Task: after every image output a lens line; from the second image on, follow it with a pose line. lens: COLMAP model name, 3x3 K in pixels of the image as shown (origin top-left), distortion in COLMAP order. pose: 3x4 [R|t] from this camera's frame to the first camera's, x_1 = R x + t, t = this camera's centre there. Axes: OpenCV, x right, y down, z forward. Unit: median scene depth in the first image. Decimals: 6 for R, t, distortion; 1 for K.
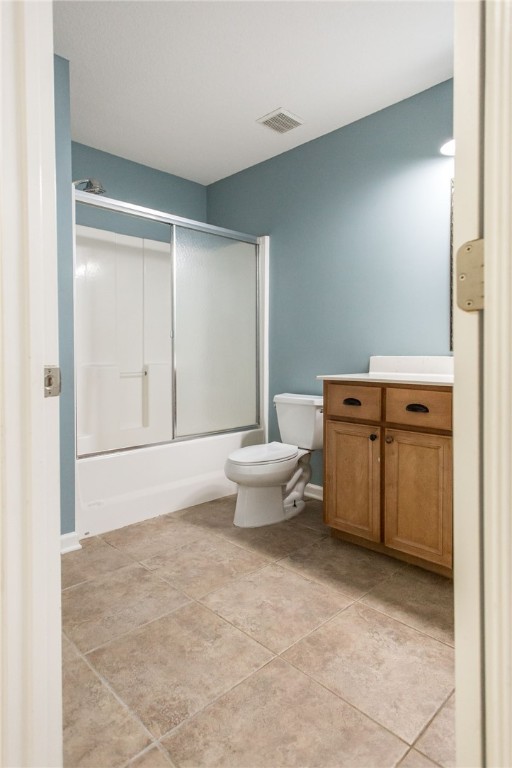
lens RADIAL K [[451.0, 0, 256.1], [0, 451.0, 360.4], [0, 0, 1]] dist [0.040965, -0.001196]
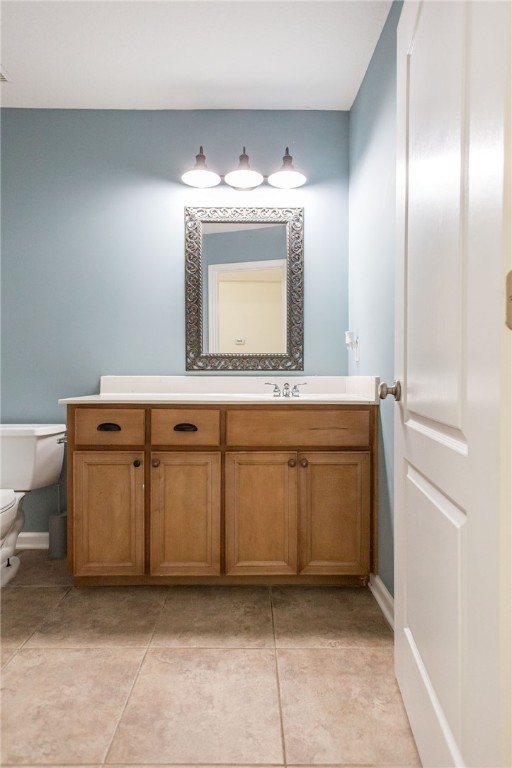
lens RADIAL K [[437.0, 0, 254.7], [0, 437.0, 379.1], [0, 0, 1]] dist [0.029731, 0.000555]
pose [[0.699997, -0.007688, 0.714104, -0.220690], [0.007053, 0.999968, 0.003852, -0.004855], [-0.714111, 0.002341, 0.700029, 0.205807]]
